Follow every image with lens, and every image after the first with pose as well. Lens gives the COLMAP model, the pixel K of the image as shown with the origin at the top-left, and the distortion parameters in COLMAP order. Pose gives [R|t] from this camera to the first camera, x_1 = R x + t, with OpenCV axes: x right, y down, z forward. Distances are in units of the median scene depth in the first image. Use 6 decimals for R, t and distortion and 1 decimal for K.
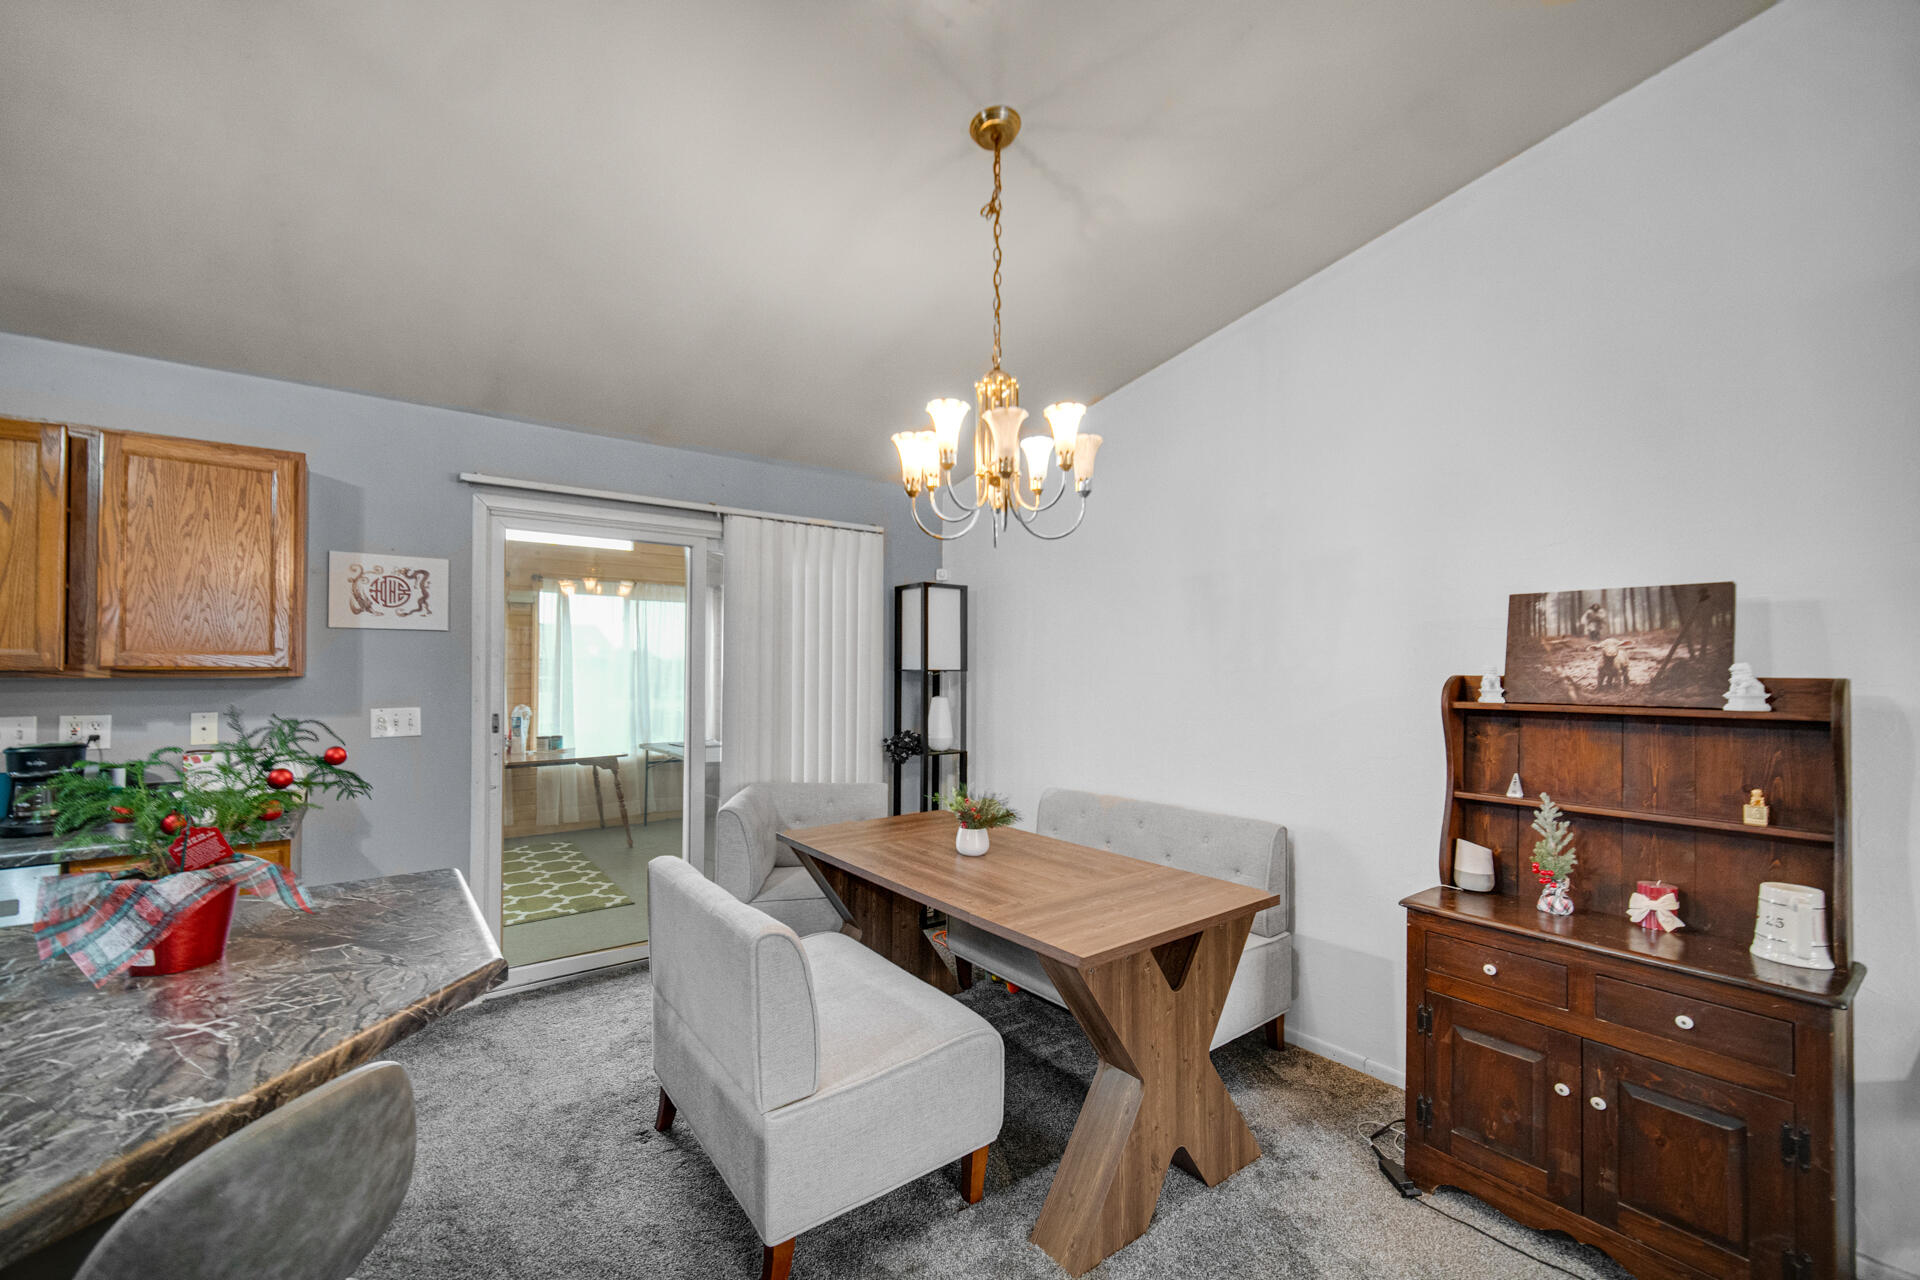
lens RADIAL K [[767.1, 0, 950.7], [0, 767.1, 651.2], [0, 0, 1]] dist [-0.001337, -0.000024]
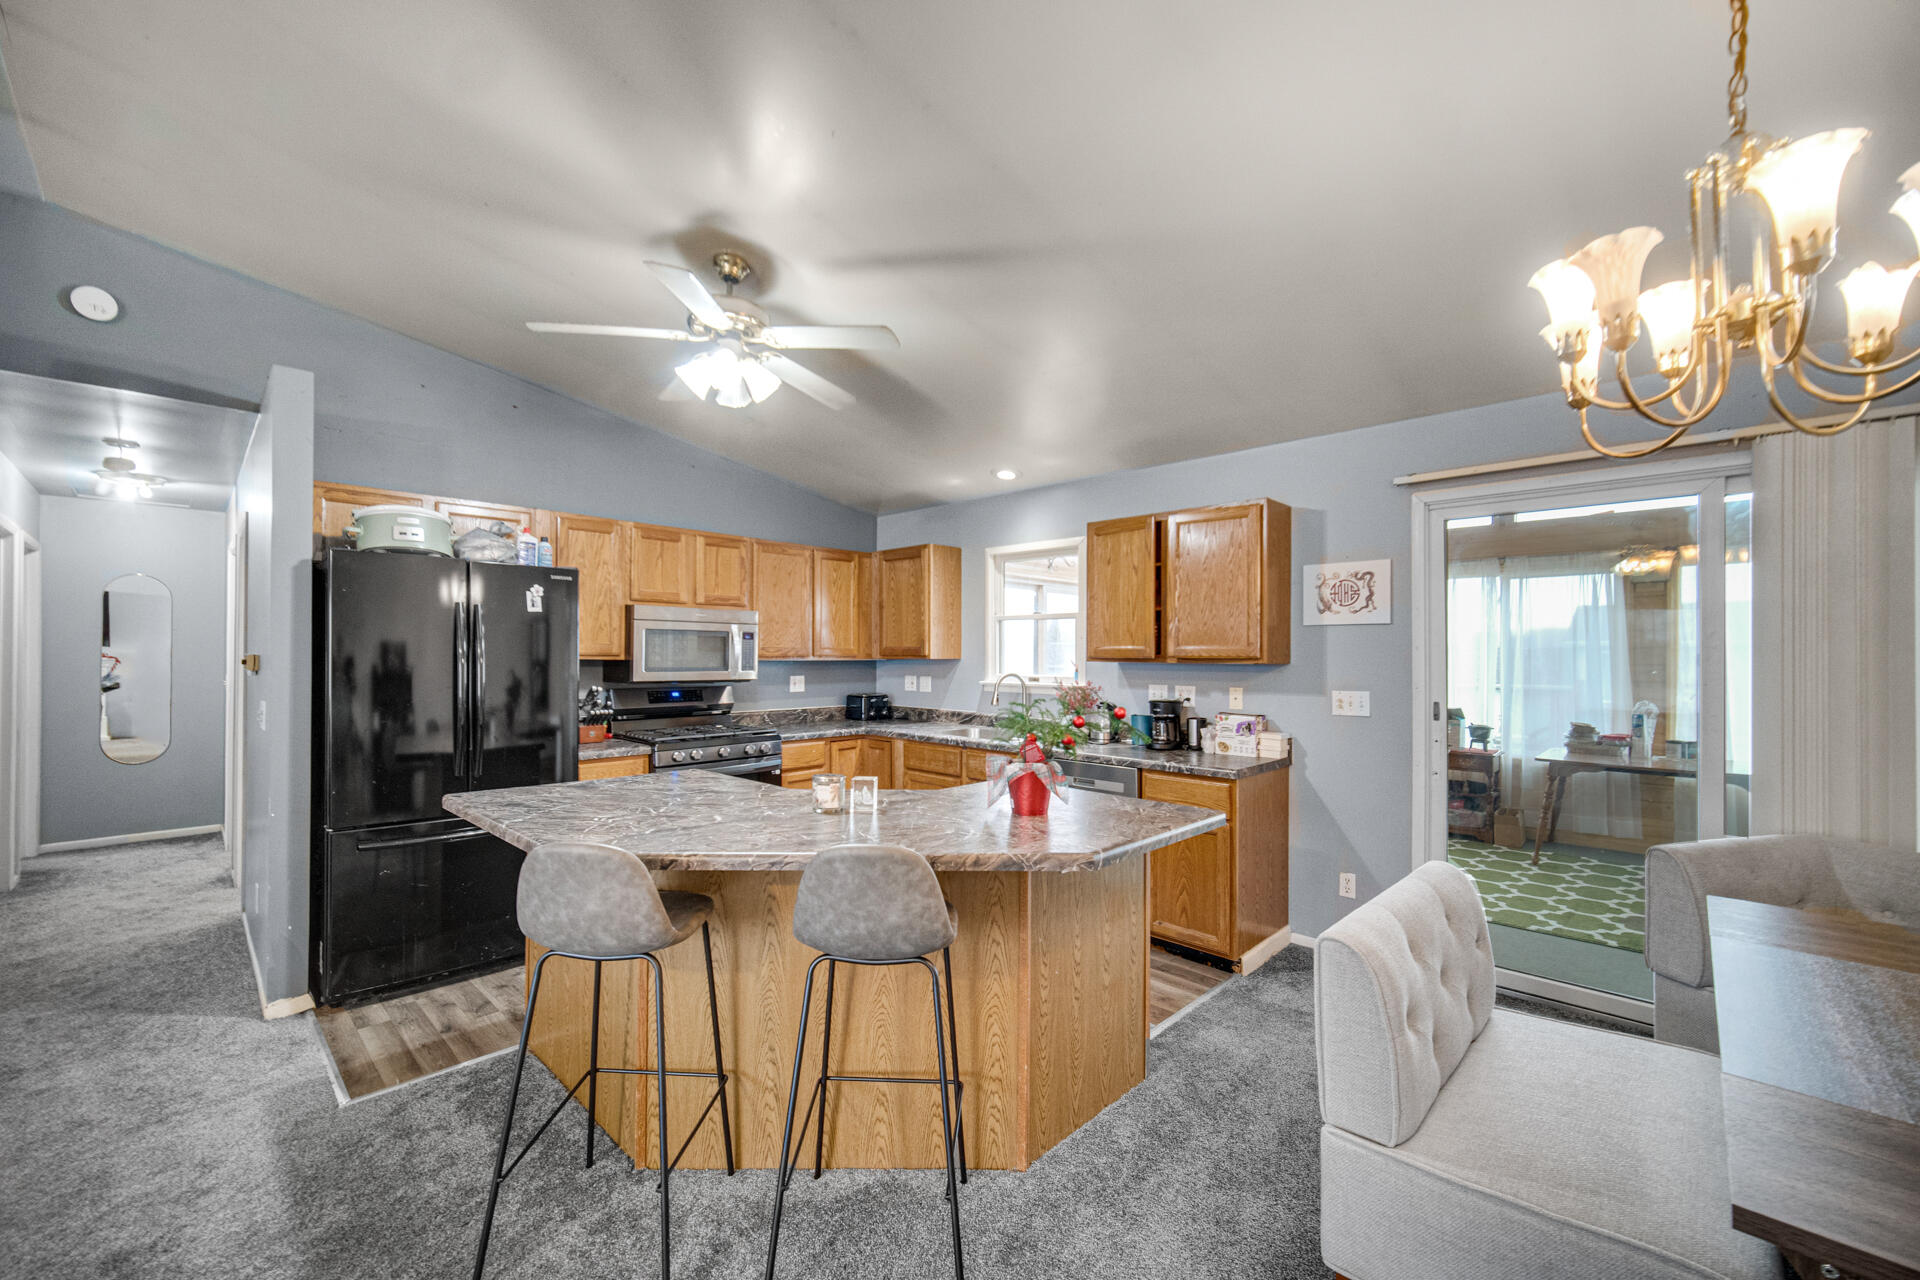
lens RADIAL K [[754.8, 0, 951.6], [0, 754.8, 637.8], [0, 0, 1]] dist [-0.003315, -0.000189]
pose [[0.156256, -0.023054, -0.987448, 0.324015], [0.016923, 0.999643, -0.020661, 0.005588], [0.987572, -0.013482, 0.156590, 0.209889]]
